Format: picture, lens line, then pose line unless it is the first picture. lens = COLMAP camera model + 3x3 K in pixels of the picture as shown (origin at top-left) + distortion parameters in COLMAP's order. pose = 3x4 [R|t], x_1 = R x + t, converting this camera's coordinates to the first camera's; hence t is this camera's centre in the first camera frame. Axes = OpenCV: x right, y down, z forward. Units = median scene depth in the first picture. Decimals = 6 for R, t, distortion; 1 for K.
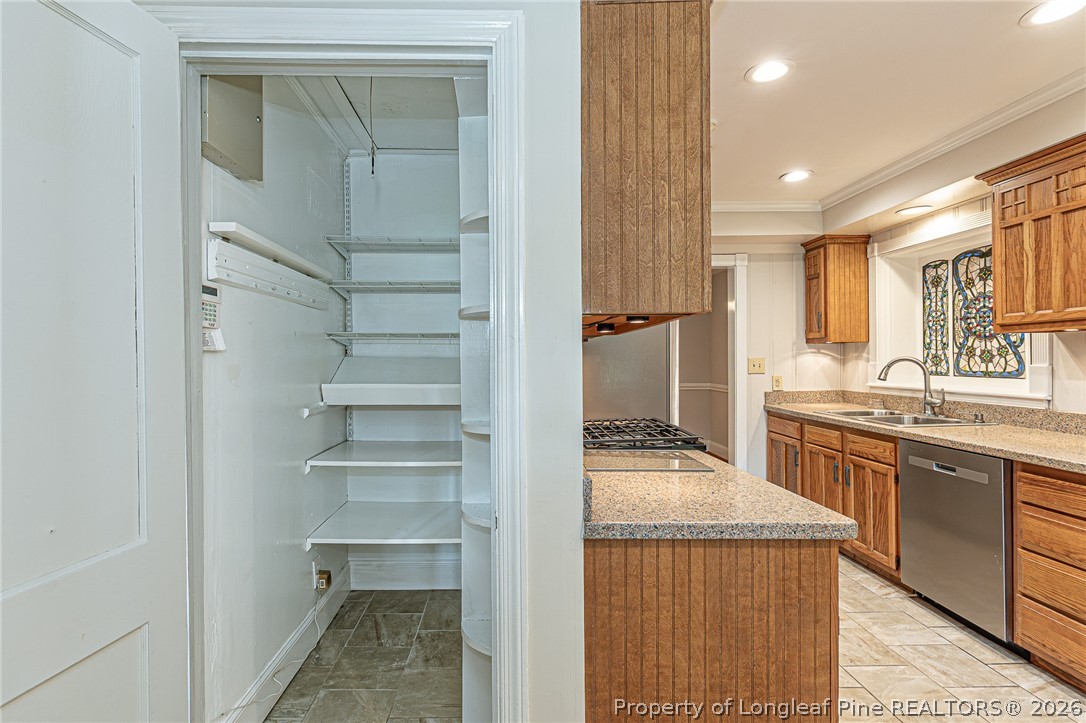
lens RADIAL K [[518.5, 0, 540.5], [0, 518.5, 355.8], [0, 0, 1]] dist [0.002233, 0.000639]
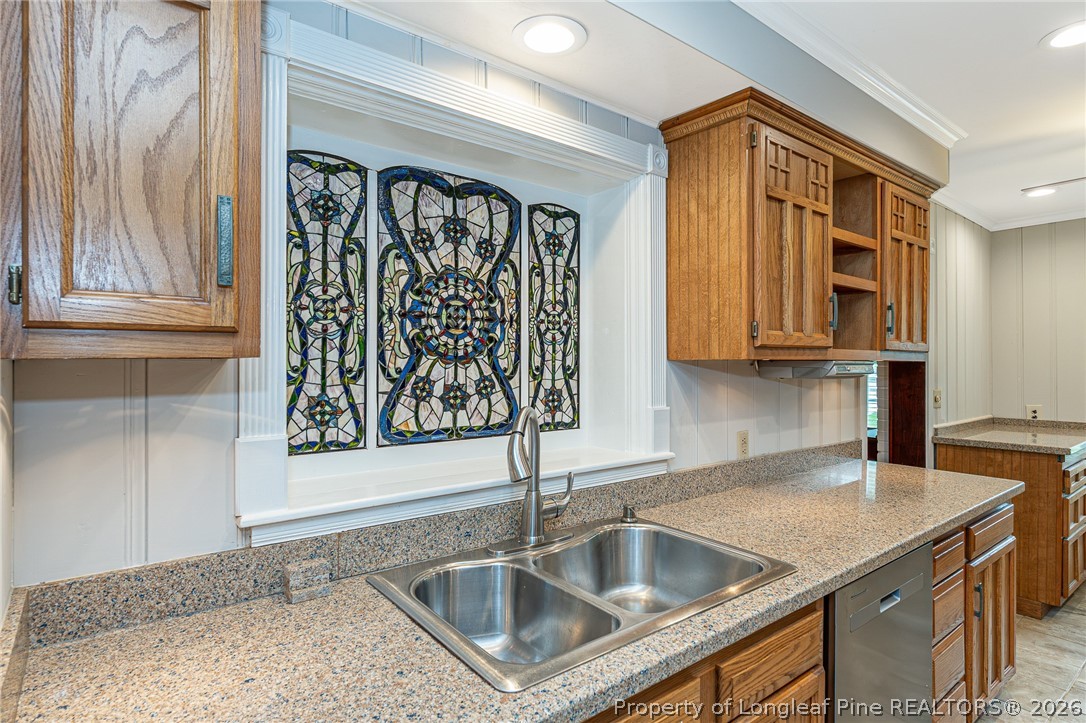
lens RADIAL K [[574.1, 0, 543.0], [0, 574.1, 361.5], [0, 0, 1]] dist [-0.000561, -0.000035]
pose [[-0.576985, 0.007844, 0.816717, 0.351604], [0.000399, 0.999956, -0.009322, -0.027233], [-0.816755, -0.005052, -0.576963, 1.211729]]
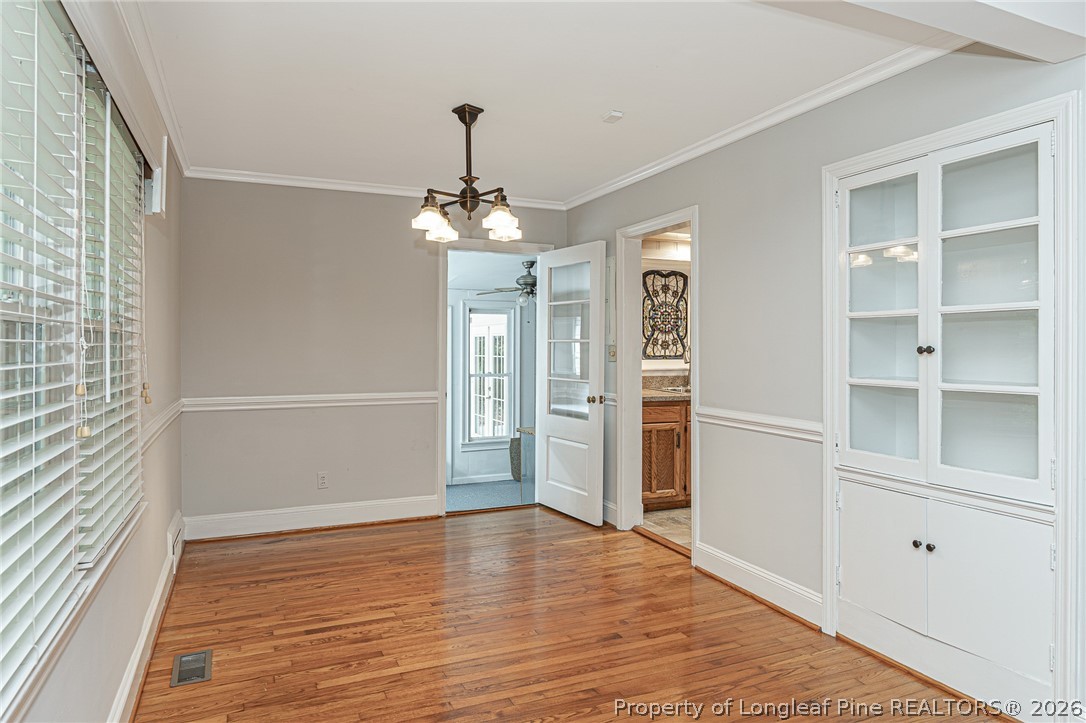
lens RADIAL K [[661.5, 0, 544.1], [0, 661.5, 336.4], [0, 0, 1]] dist [-0.002770, -0.000275]
pose [[-0.367600, 0.011336, 0.929915, -0.741282], [-0.005676, 0.999880, -0.014432, 0.005417], [-0.929967, -0.010584, -0.367491, 1.952796]]
